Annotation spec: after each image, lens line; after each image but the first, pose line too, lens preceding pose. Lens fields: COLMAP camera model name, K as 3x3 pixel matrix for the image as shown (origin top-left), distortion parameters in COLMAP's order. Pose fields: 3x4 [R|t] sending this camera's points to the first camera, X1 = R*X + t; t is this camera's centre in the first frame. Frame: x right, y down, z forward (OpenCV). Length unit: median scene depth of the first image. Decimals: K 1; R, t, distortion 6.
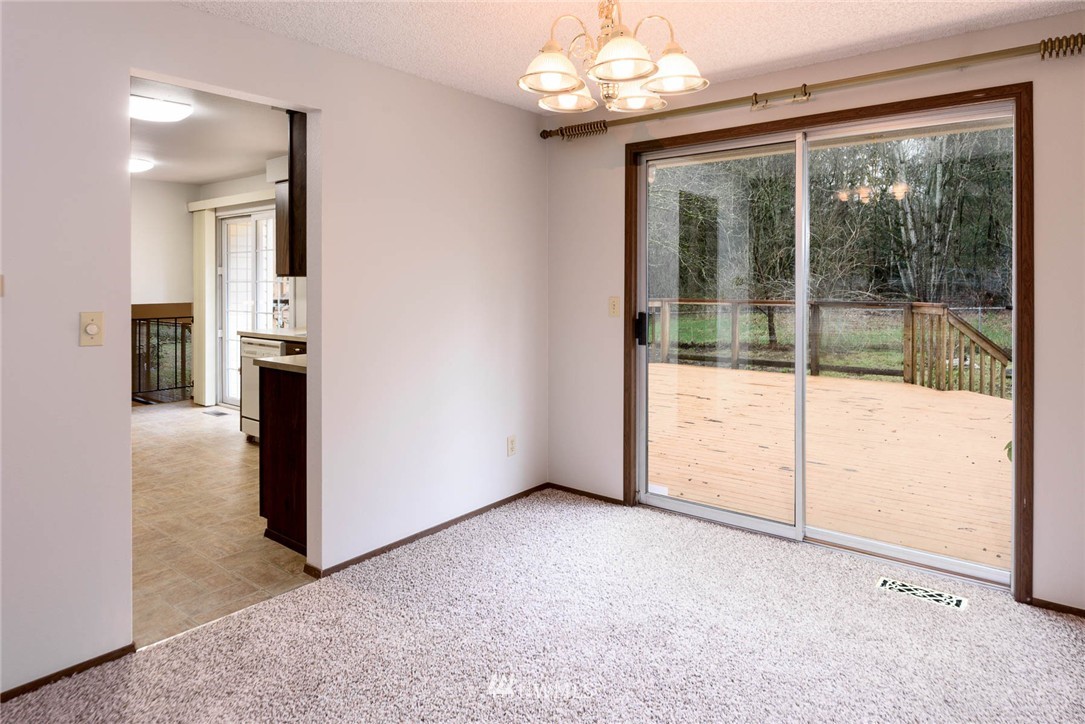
lens RADIAL K [[665.4, 0, 542.7], [0, 665.4, 279.4], [0, 0, 1]] dist [0.006185, 0.002761]
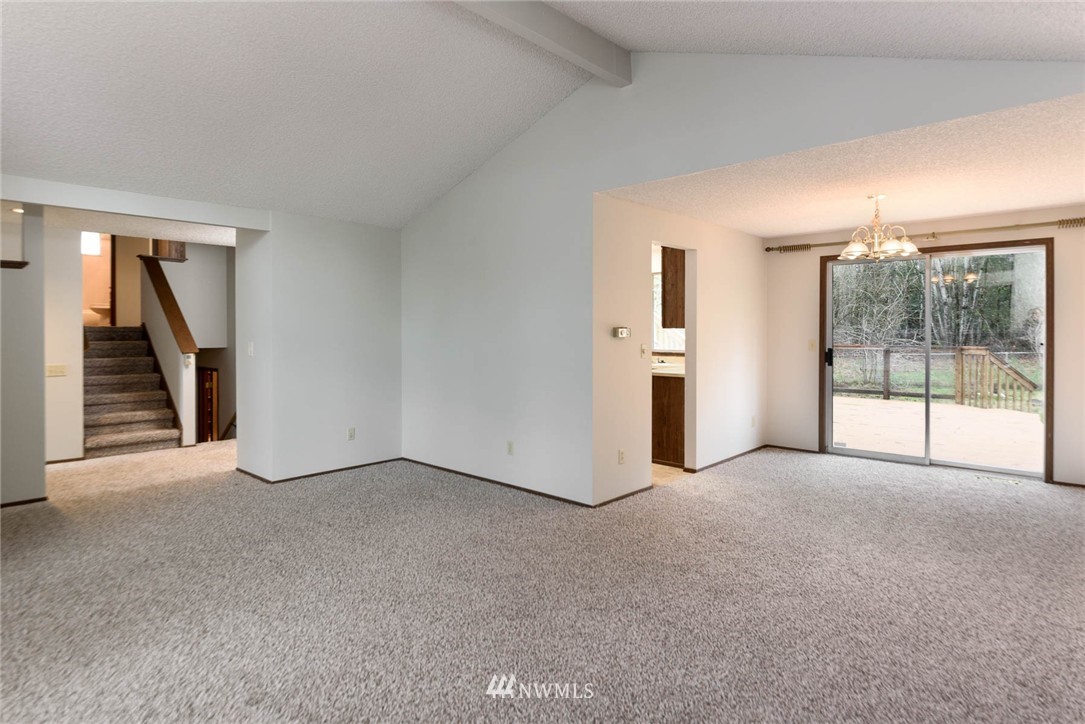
lens RADIAL K [[618.0, 0, 529.9], [0, 618.0, 329.0], [0, 0, 1]] dist [0.000060, -0.000270]
pose [[0.997759, 0.000670, -0.066902, -0.549477], [-0.000637, 1.000000, 0.000522, -0.003878], [0.066902, -0.000479, 0.997759, -0.737204]]
